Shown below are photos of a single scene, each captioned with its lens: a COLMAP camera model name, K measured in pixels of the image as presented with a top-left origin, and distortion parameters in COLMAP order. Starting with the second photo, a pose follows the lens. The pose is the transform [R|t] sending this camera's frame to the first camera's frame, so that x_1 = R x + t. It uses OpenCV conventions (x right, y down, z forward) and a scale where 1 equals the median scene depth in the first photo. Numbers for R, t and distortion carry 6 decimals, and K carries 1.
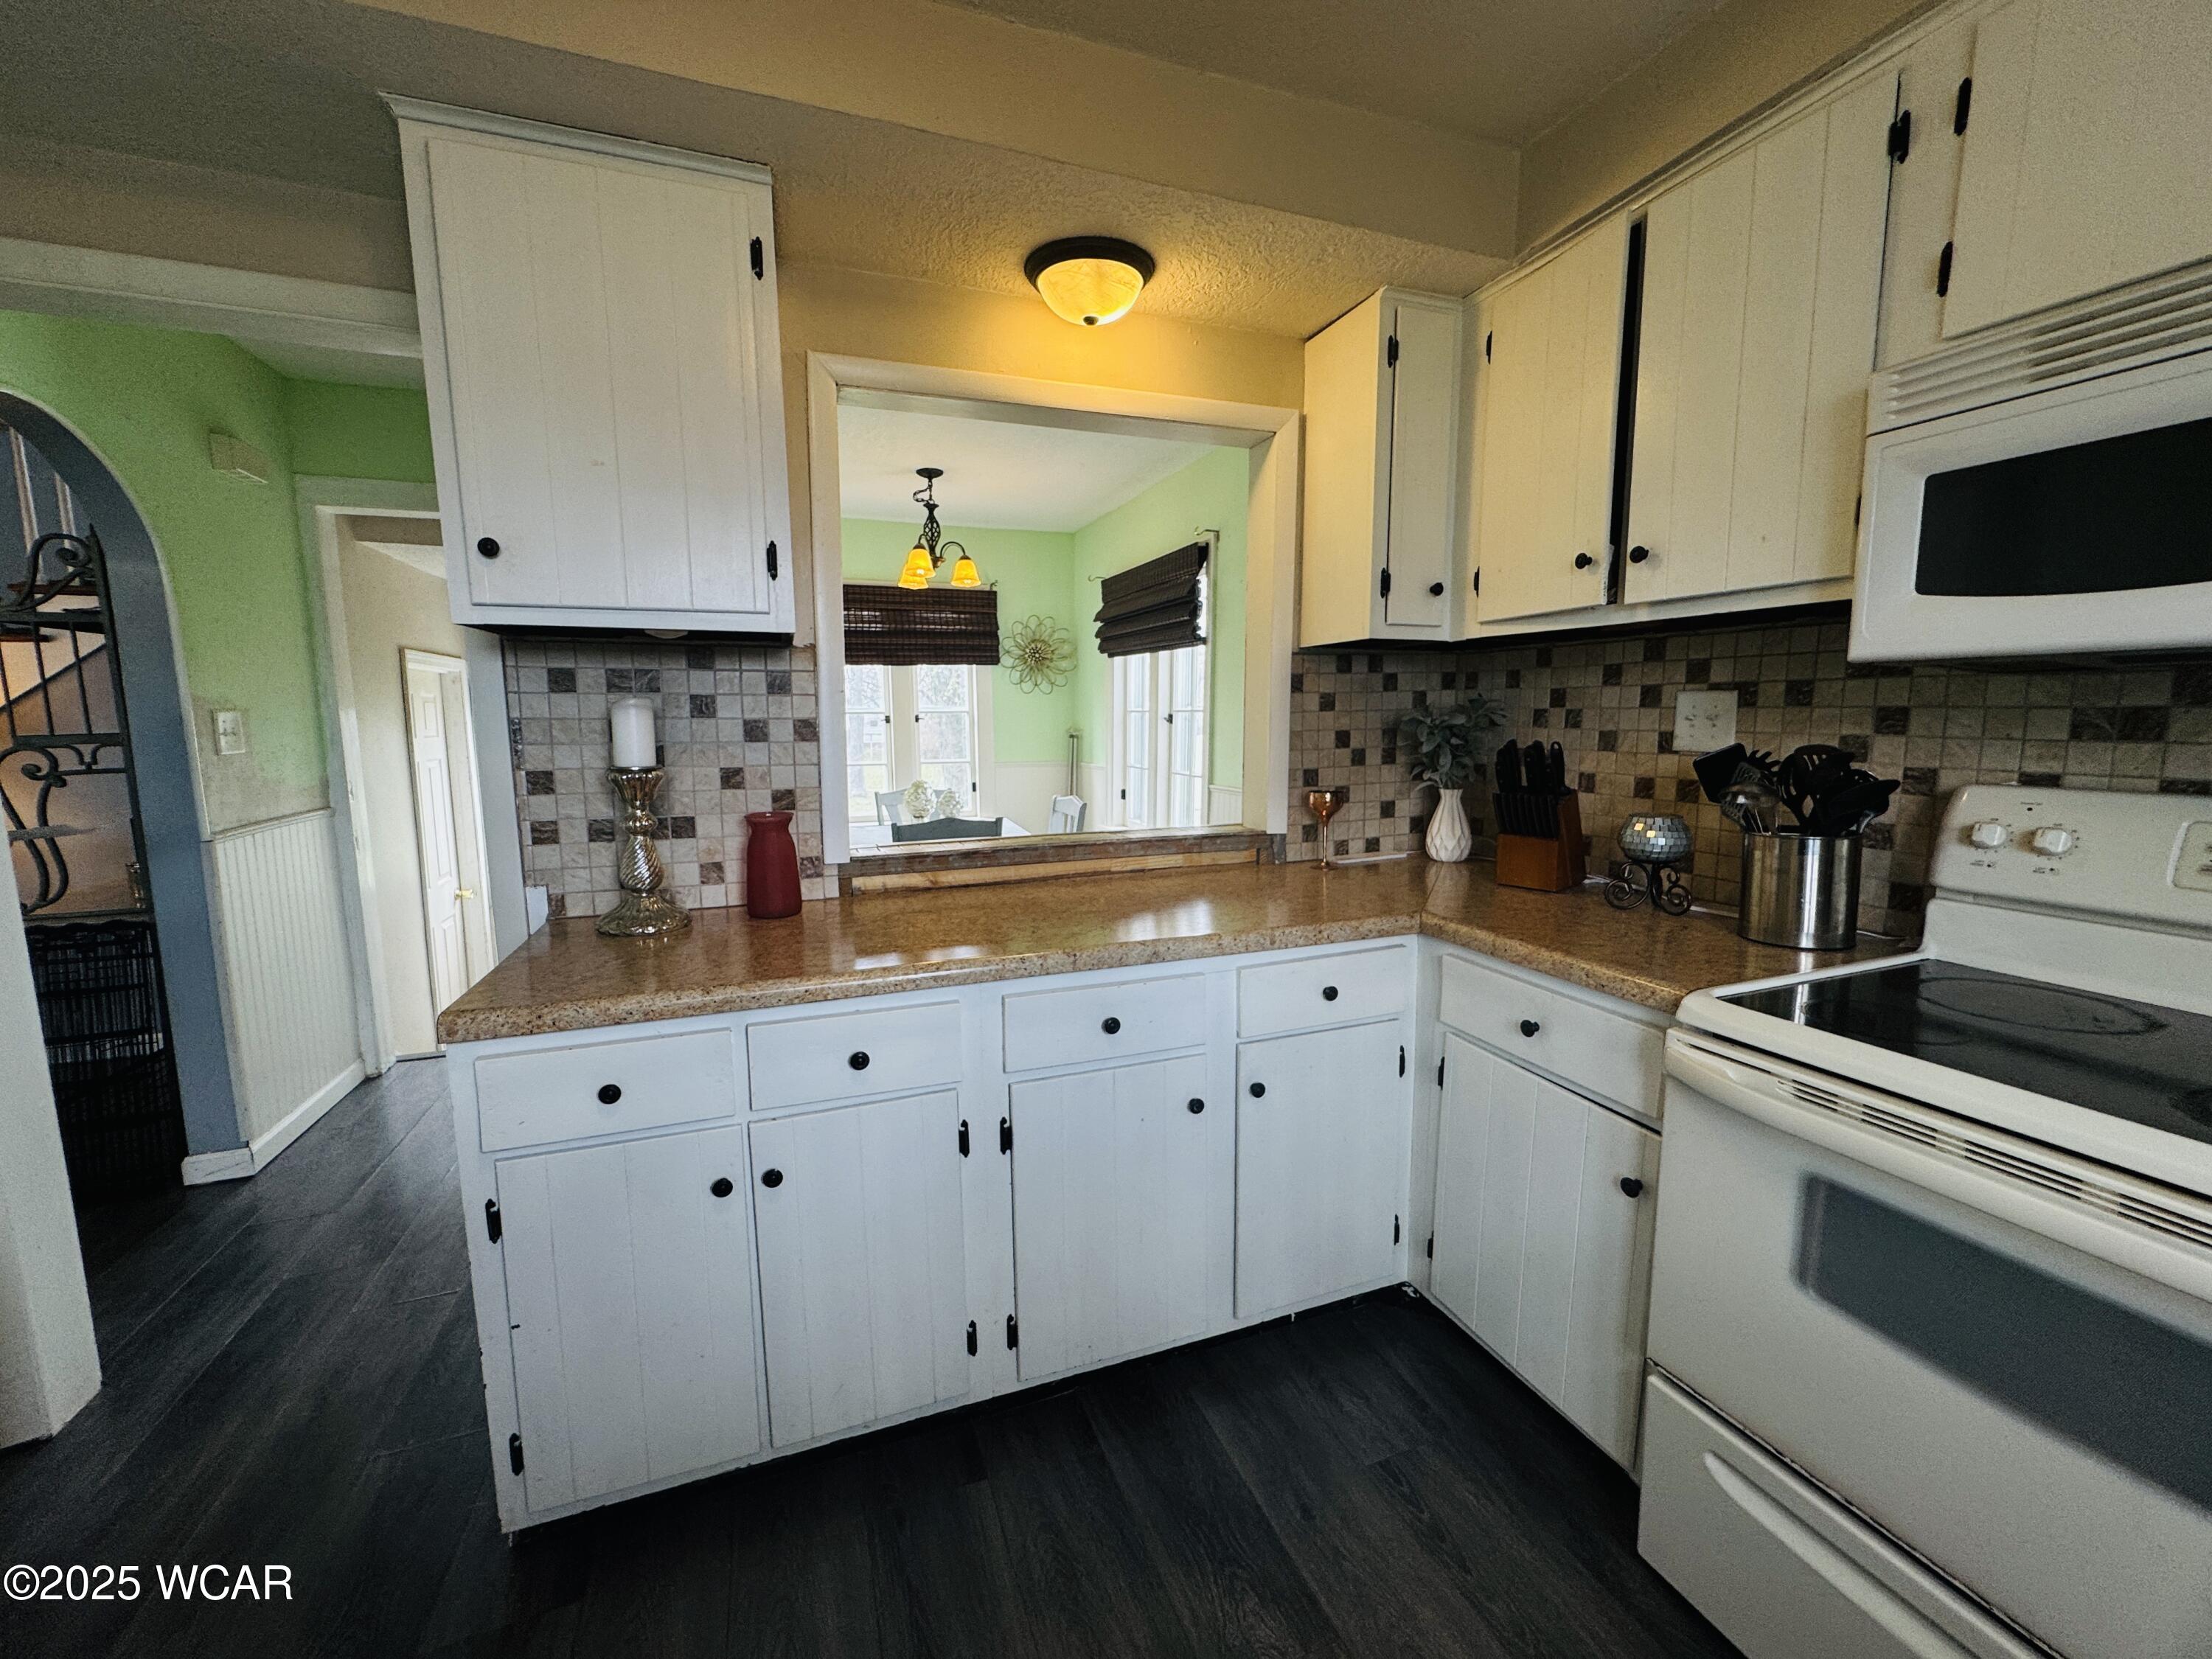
lens RADIAL K [[867.2, 0, 1106.0], [0, 867.2, 829.5], [0, 0, 1]] dist [-0.026787, 0.000116]
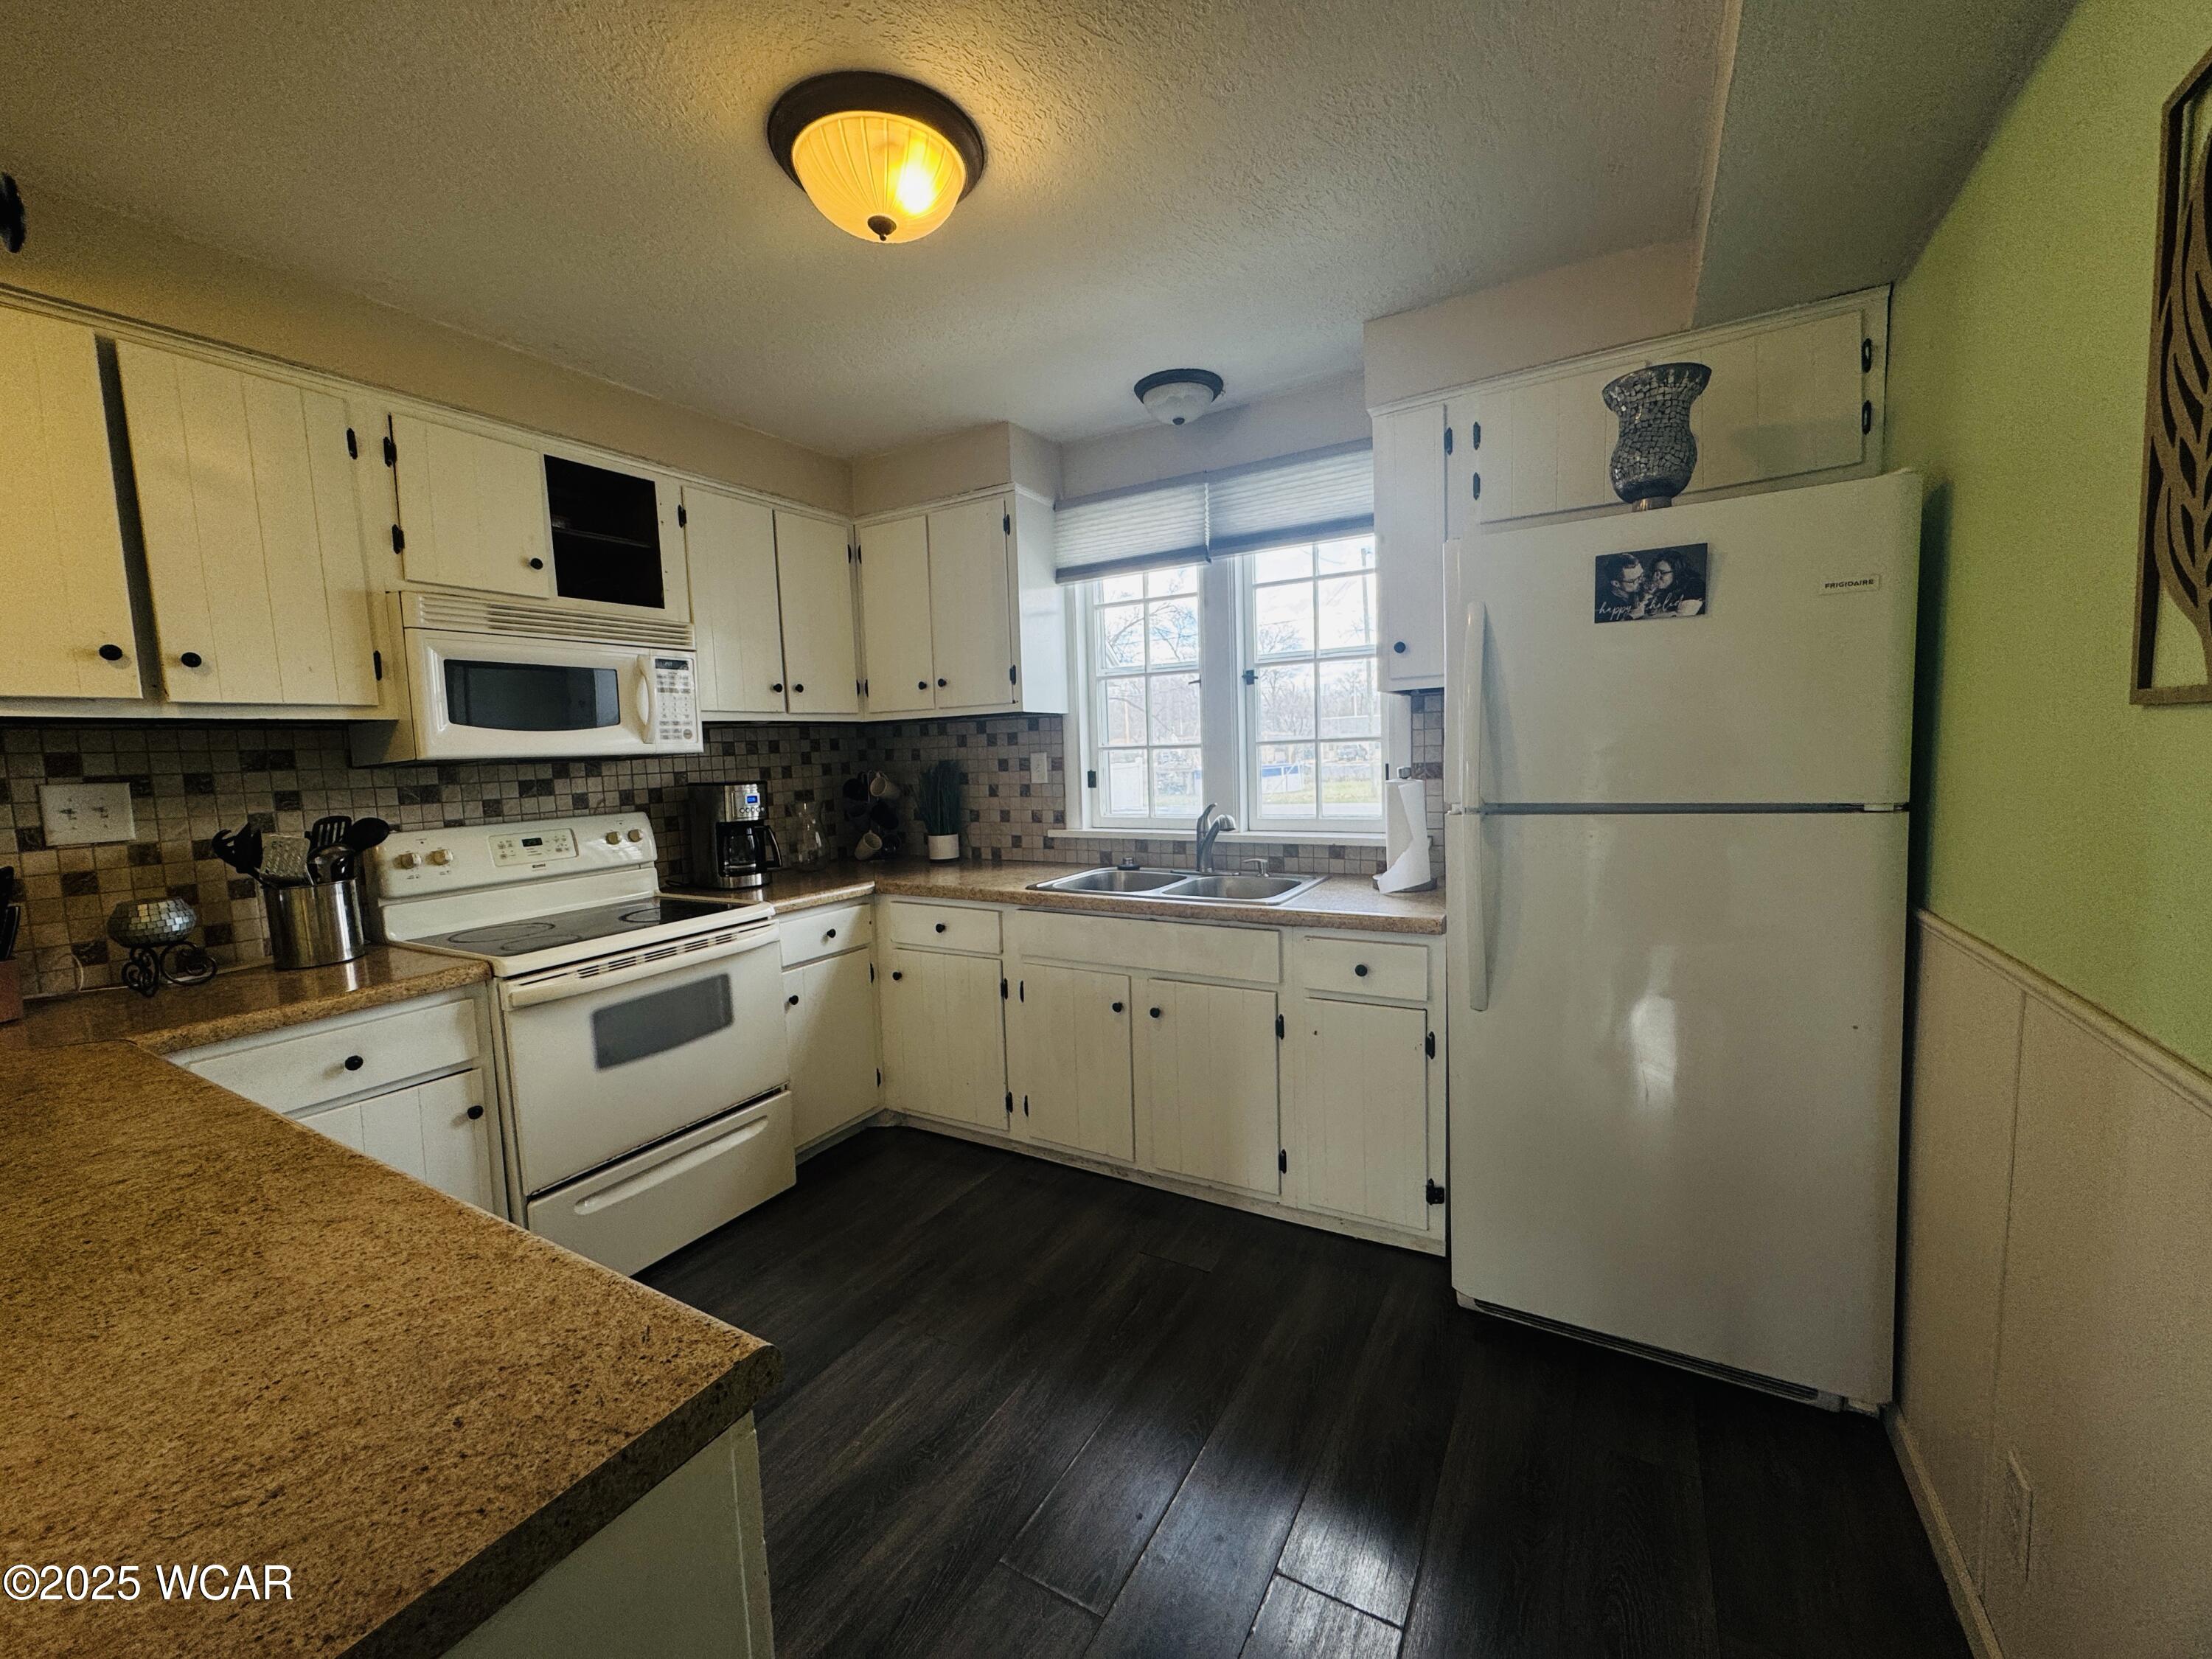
lens RADIAL K [[878.3, 0, 1106.2], [0, 878.3, 823.9], [0, 0, 1]] dist [-0.001854, 0.000051]
pose [[-0.642076, -0.030135, 0.766049, -0.960704], [0.144611, 0.976529, 0.159623, -0.115191], [-0.752879, 0.213269, -0.622647, 0.806740]]
